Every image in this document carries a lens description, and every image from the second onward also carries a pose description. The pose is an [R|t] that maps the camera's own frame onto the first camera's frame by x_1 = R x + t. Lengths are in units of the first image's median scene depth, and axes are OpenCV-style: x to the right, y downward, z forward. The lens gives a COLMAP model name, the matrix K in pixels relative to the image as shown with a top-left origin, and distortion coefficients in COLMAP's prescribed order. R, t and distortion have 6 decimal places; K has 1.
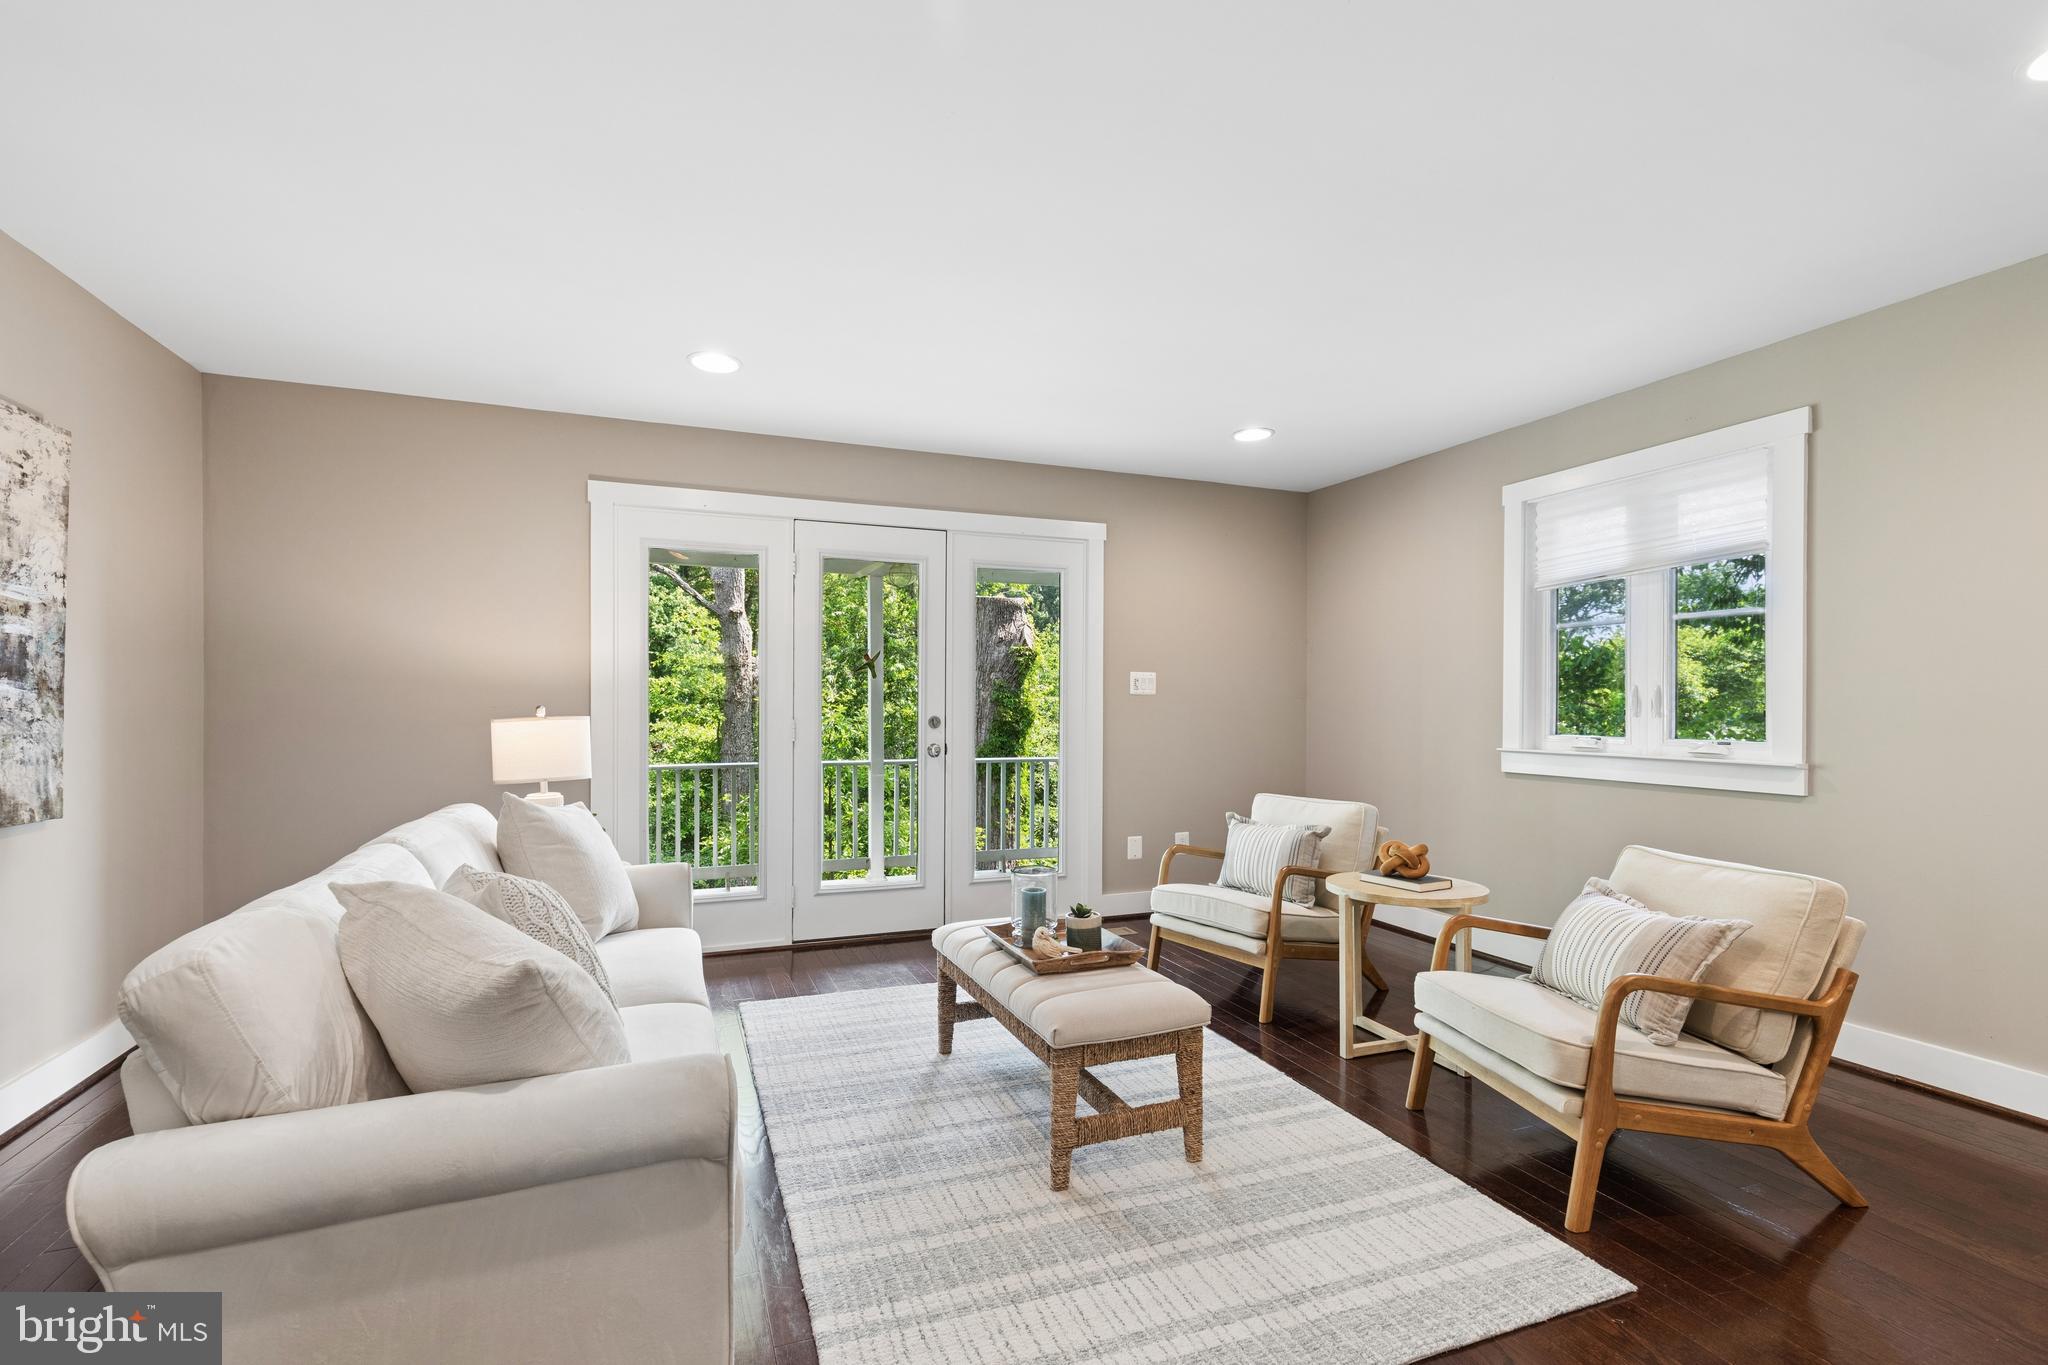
lens RADIAL K [[926.2, 0, 1022.2], [0, 926.2, 708.9], [0, 0, 1]] dist [0.011309, -0.003871]
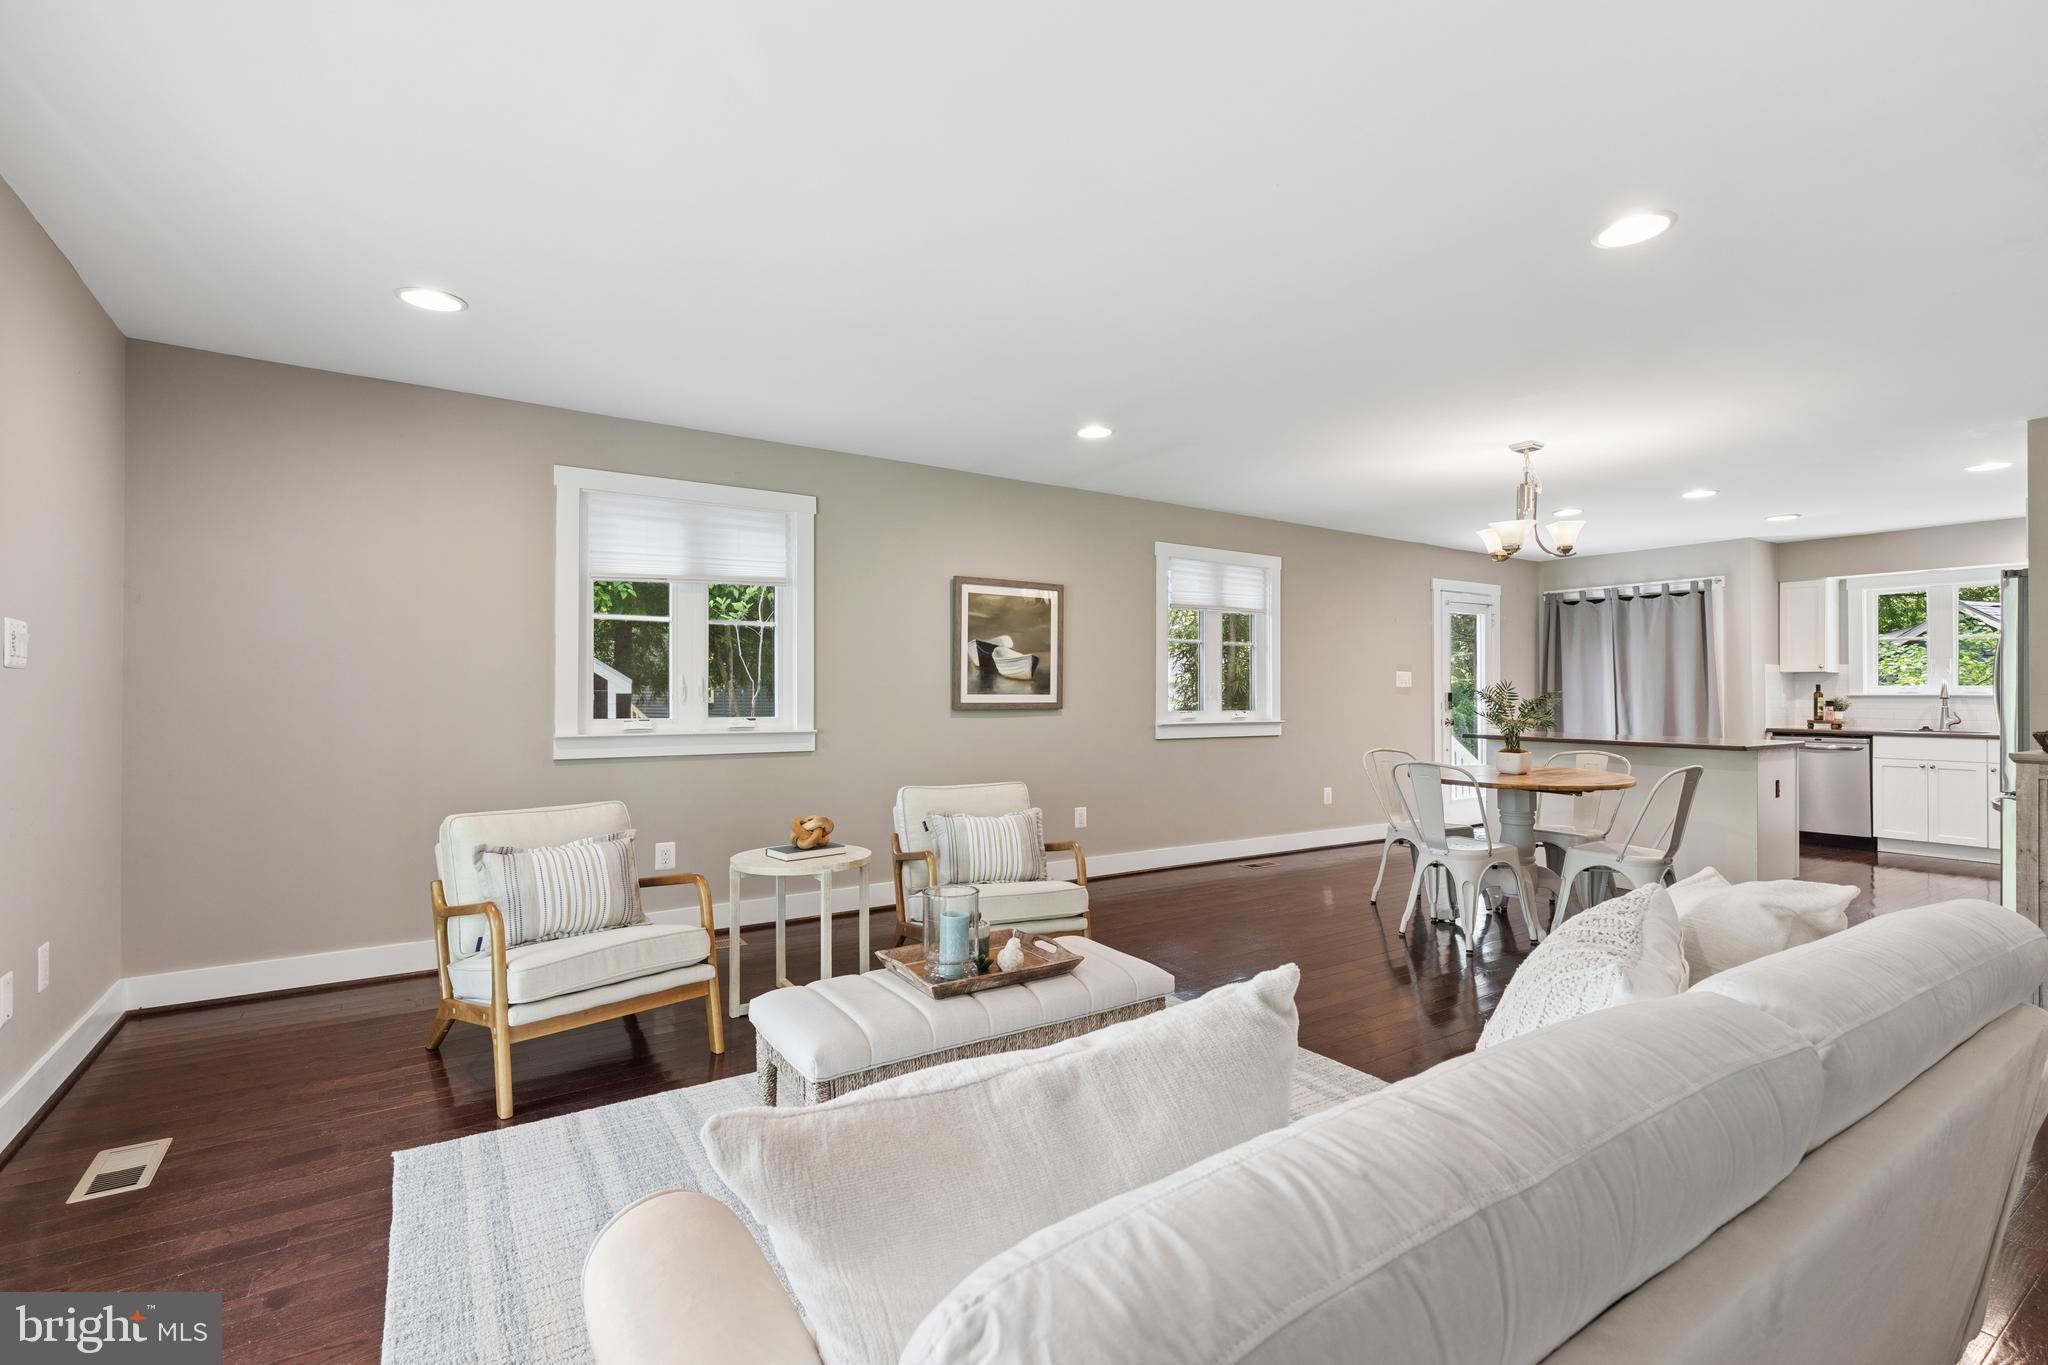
lens RADIAL K [[926.2, 0, 1030.7], [0, 926.2, 684.1], [0, 0, 1]] dist [0.011309, -0.003871]
pose [[-0.217743, 0.007035, 0.975981, -0.732883], [0.000322, 0.999974, -0.007136, -0.005182], [-0.976006, -0.001239, -0.217740, 0.996848]]
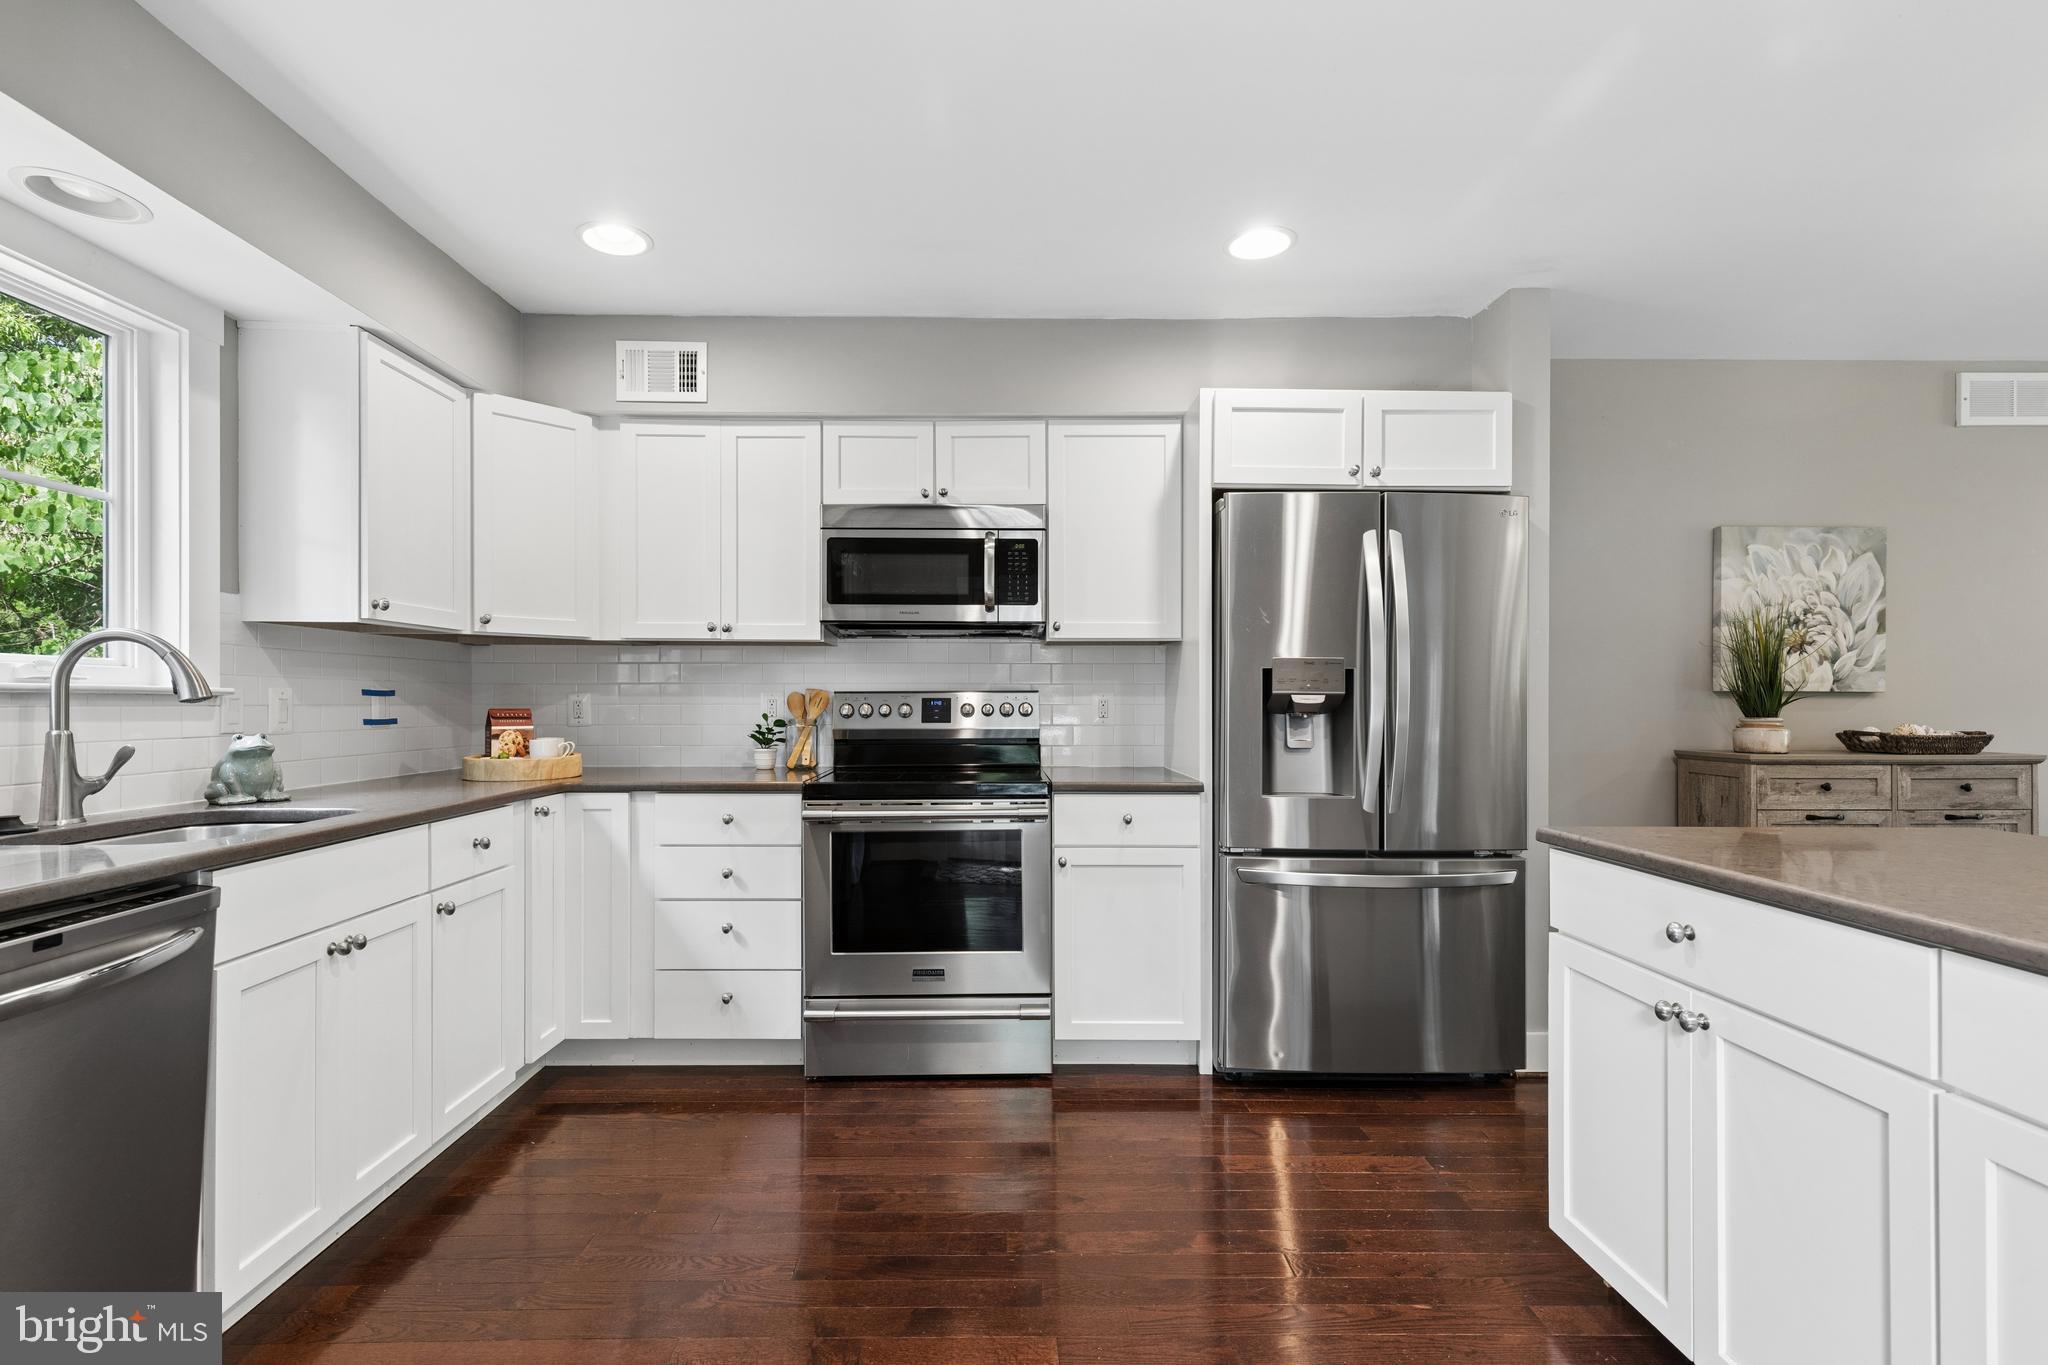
lens RADIAL K [[926.2, 0, 999.5], [0, 926.2, 699.5], [0, 0, 1]] dist [0.011309, -0.003871]
pose [[-0.357859, -0.001480, -0.933775, 1.371138], [-0.007796, 0.999969, 0.001403, 0.007835], [0.933743, 0.007781, -0.357859, -0.933109]]
